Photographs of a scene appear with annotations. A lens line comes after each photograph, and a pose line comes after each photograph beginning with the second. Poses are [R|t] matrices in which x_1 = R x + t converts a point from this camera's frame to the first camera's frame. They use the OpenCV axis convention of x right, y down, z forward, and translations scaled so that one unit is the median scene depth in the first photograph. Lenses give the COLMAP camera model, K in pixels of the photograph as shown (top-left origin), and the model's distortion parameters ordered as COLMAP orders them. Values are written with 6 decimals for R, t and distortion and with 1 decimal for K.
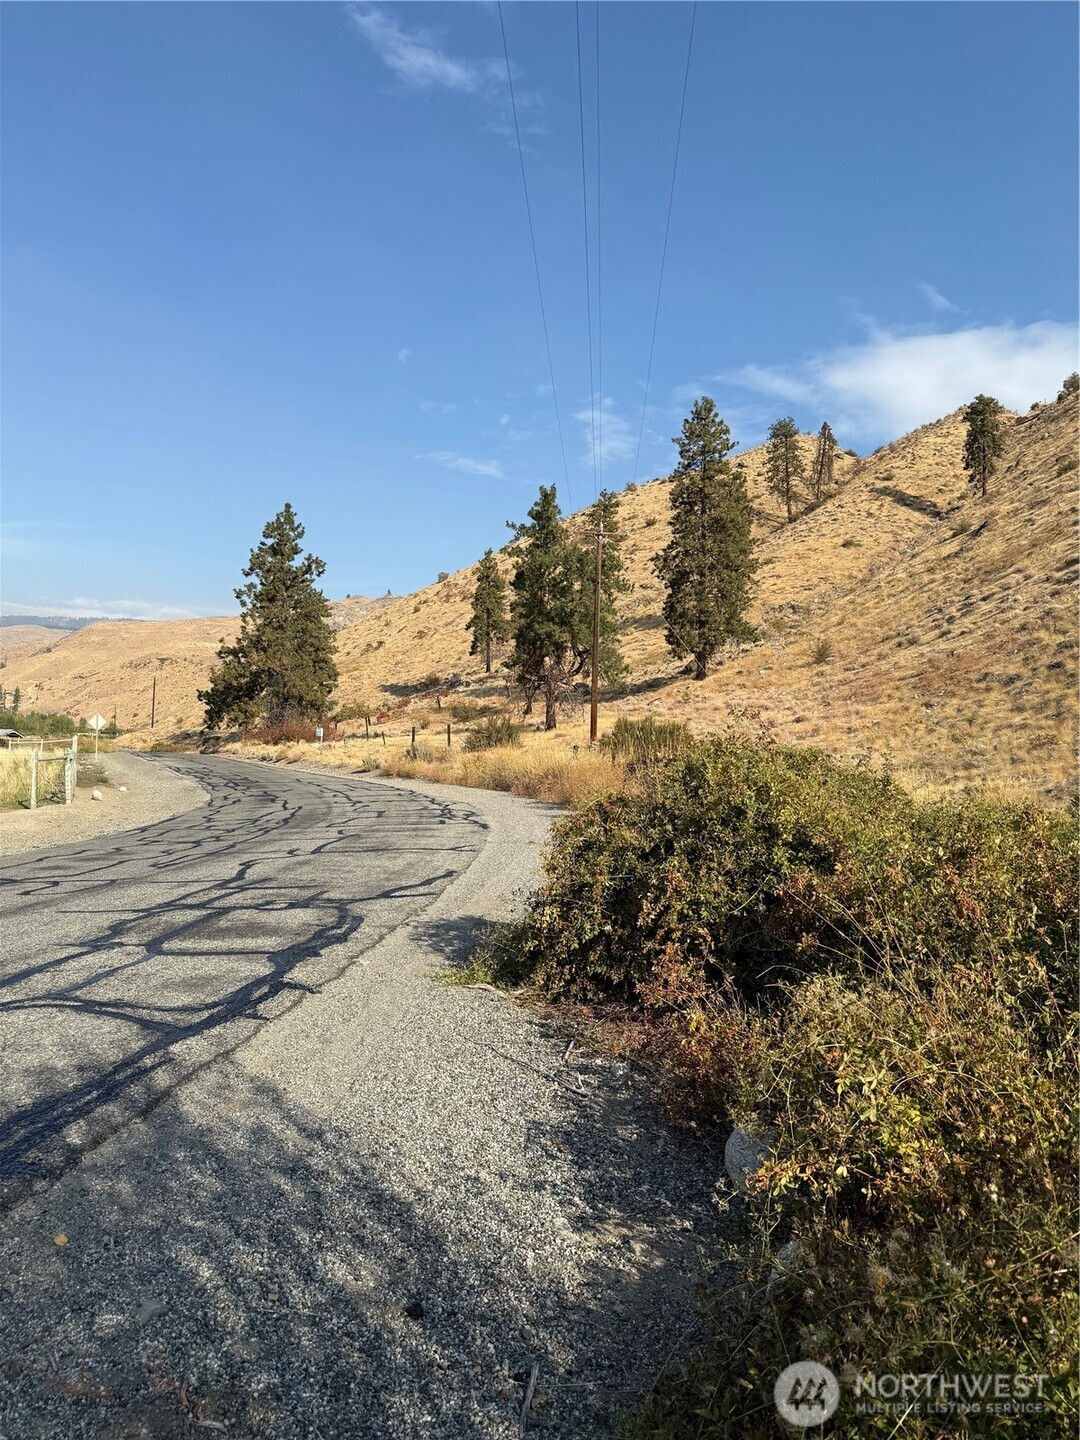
lens RADIAL K [[1007.3, 0, 539.2], [0, 1007.3, 738.1], [0, 0, 1]] dist [0.049471, -0.068175]
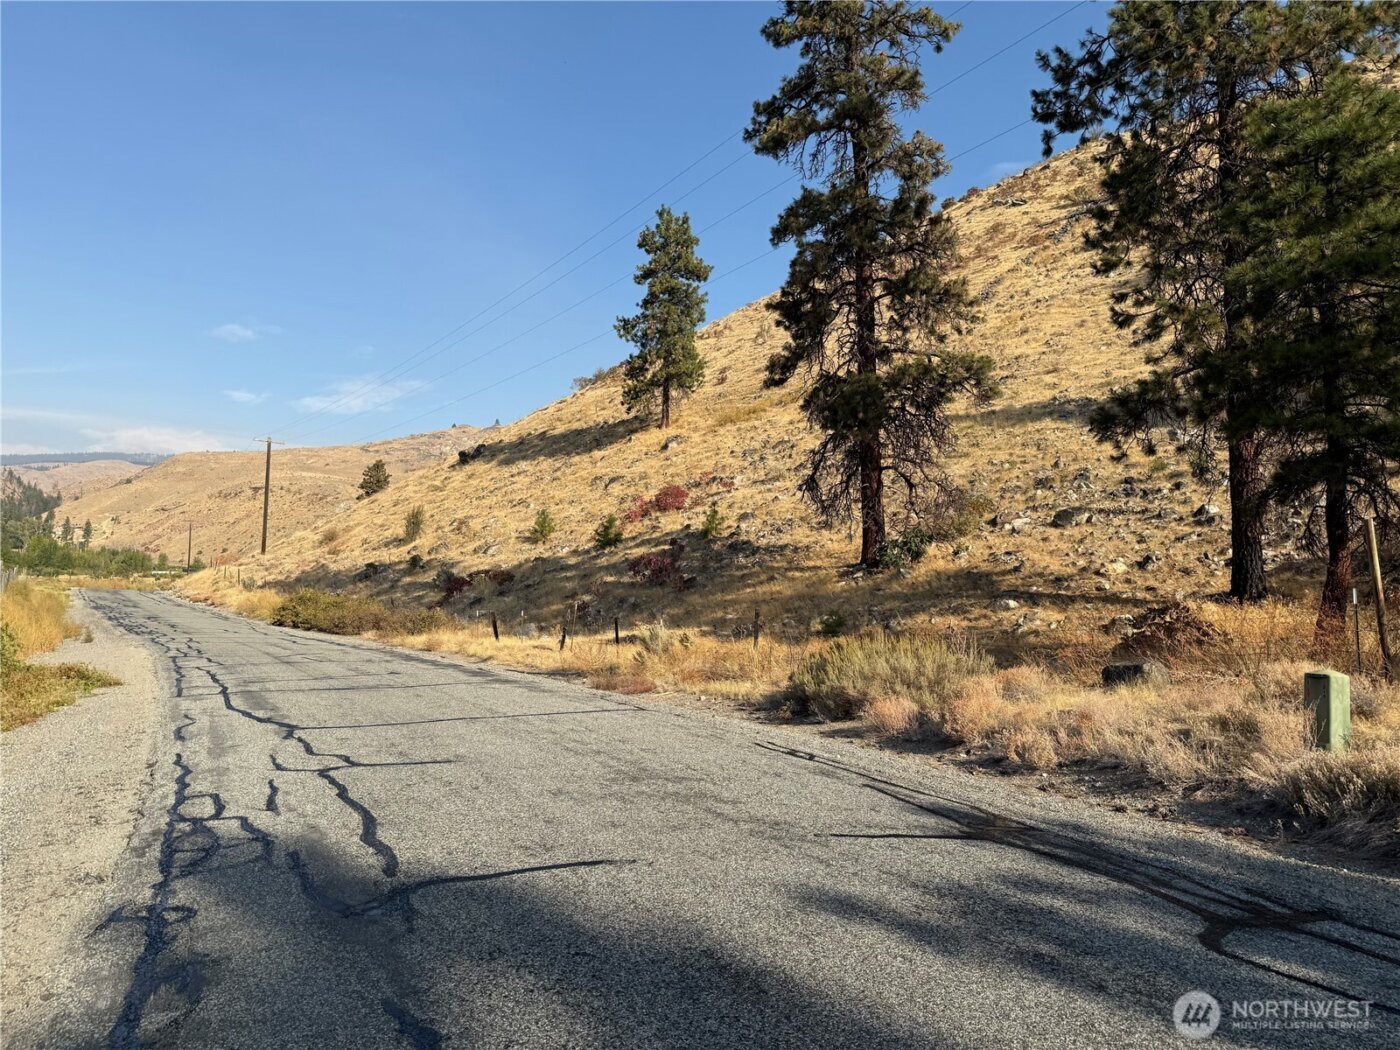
lens RADIAL K [[979.3, 0, 694.1], [0, 979.3, 525.7], [0, 0, 1]] dist [0.049471, -0.068175]
pose [[0.997840, -0.006578, 0.065355, -0.384662], [0.009615, 0.998882, -0.046278, -0.001241], [-0.064977, 0.046807, 0.996788, 0.959967]]
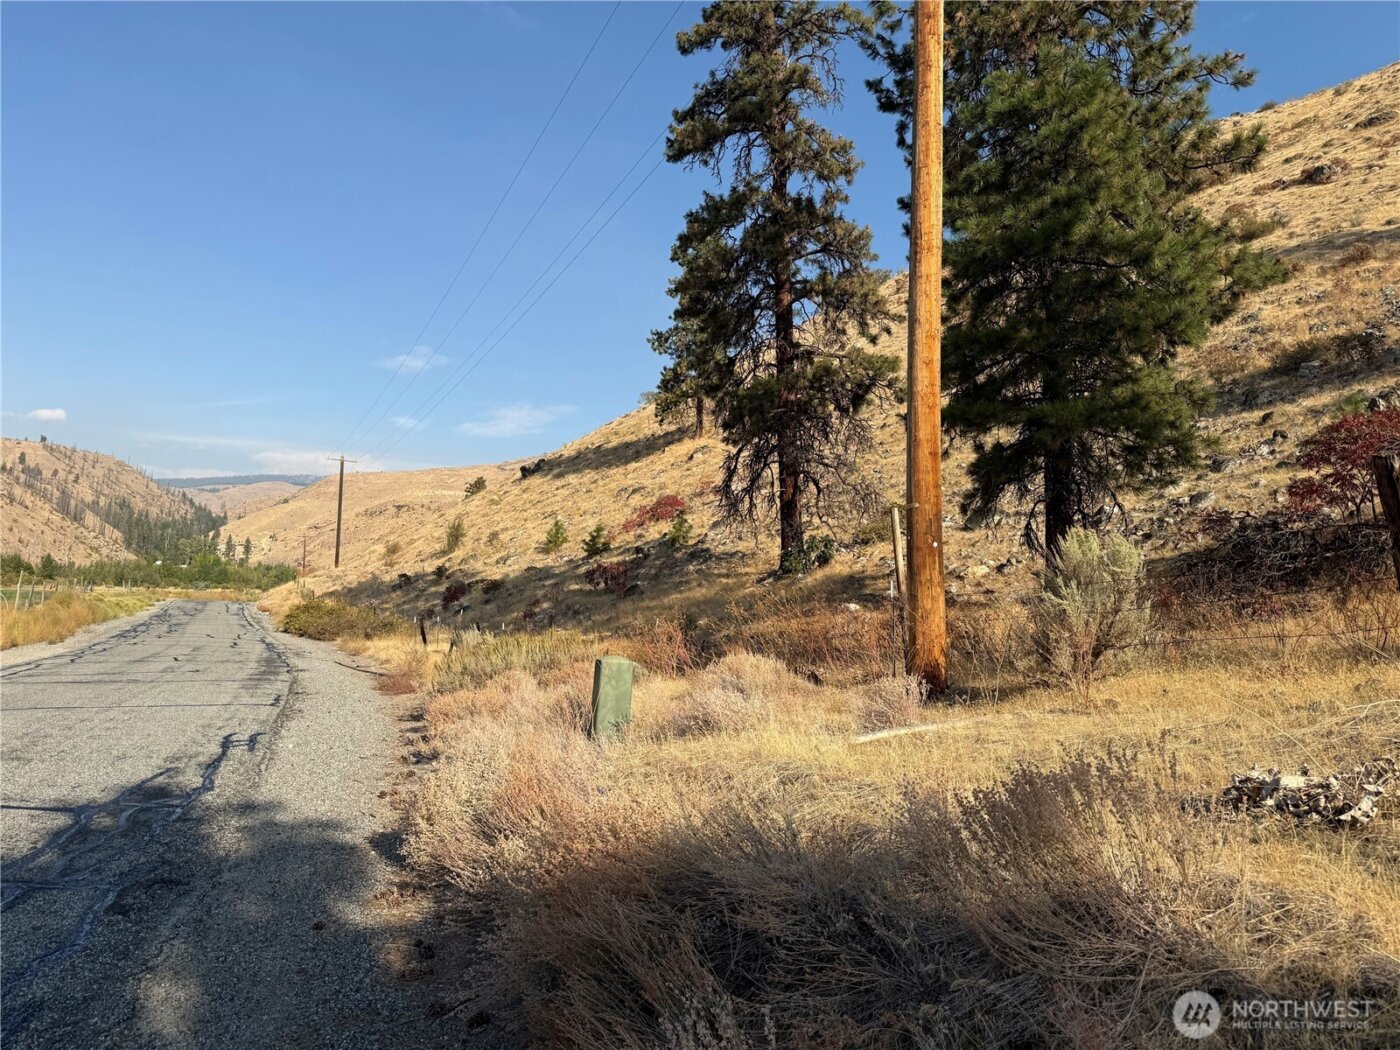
lens RADIAL K [[979.3, 0, 707.1], [0, 979.3, 532.5], [0, 0, 1]] dist [0.049471, -0.068175]
pose [[0.998356, -0.014009, -0.055574, -0.319815], [0.010952, 0.998430, -0.054929, 0.001818], [0.056257, 0.054230, 0.996942, 0.959082]]
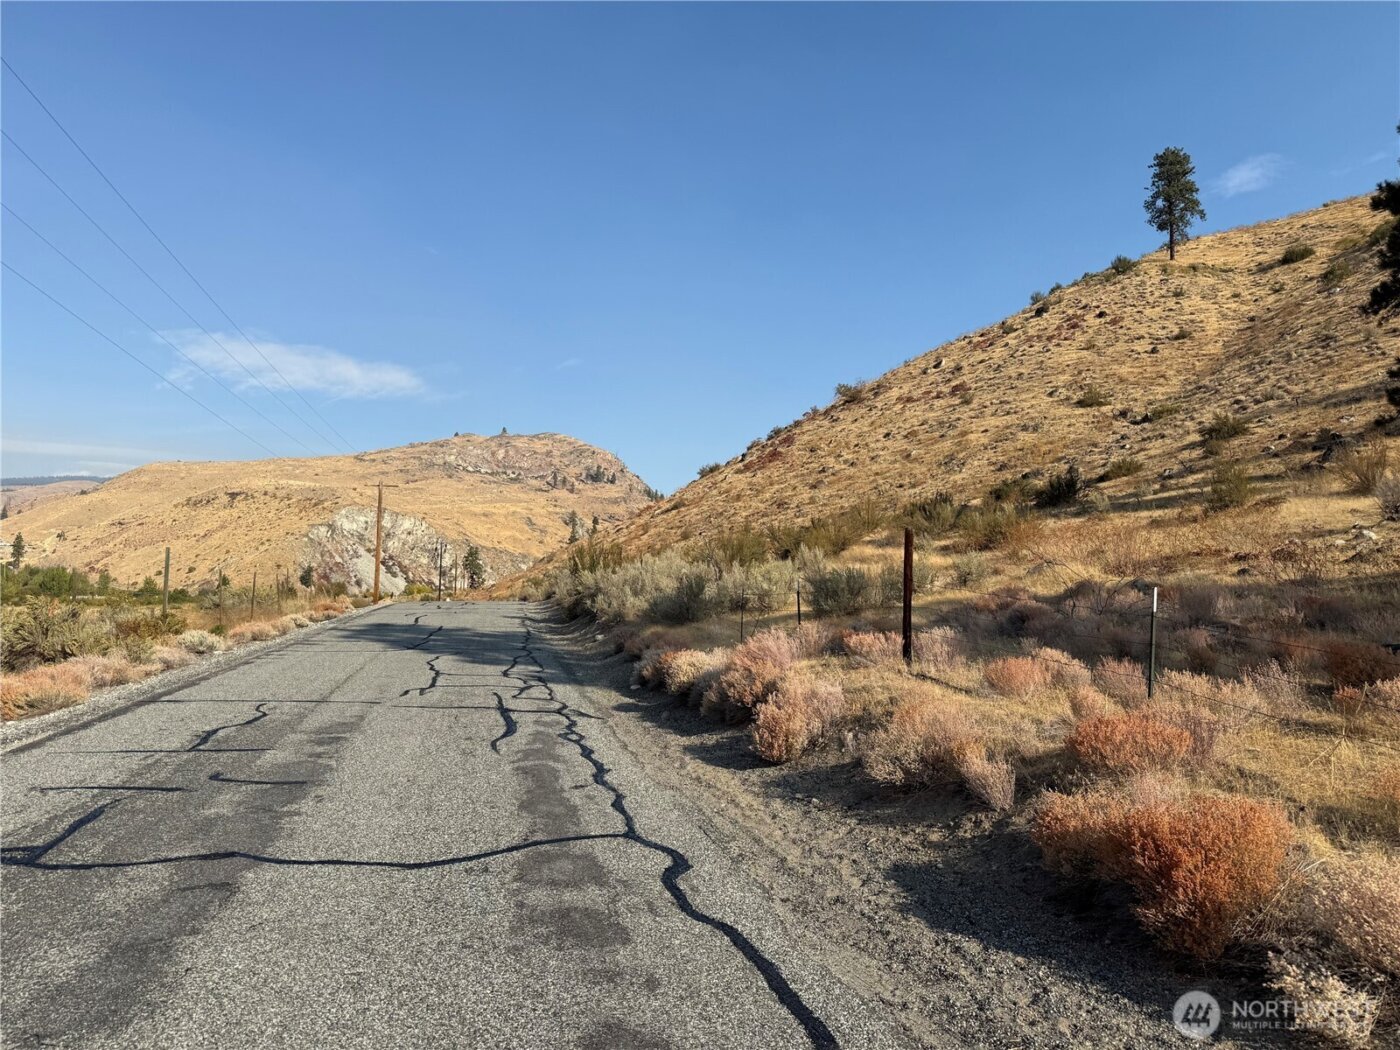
lens RADIAL K [[979.3, 0, 699.8], [0, 979.3, 531.1], [0, 0, 1]] dist [0.049471, -0.068175]
pose [[0.996193, -0.014751, 0.085921, -0.931516], [0.020256, 0.997773, -0.063557, 0.006772], [-0.084792, 0.065055, 0.994273, 2.515244]]
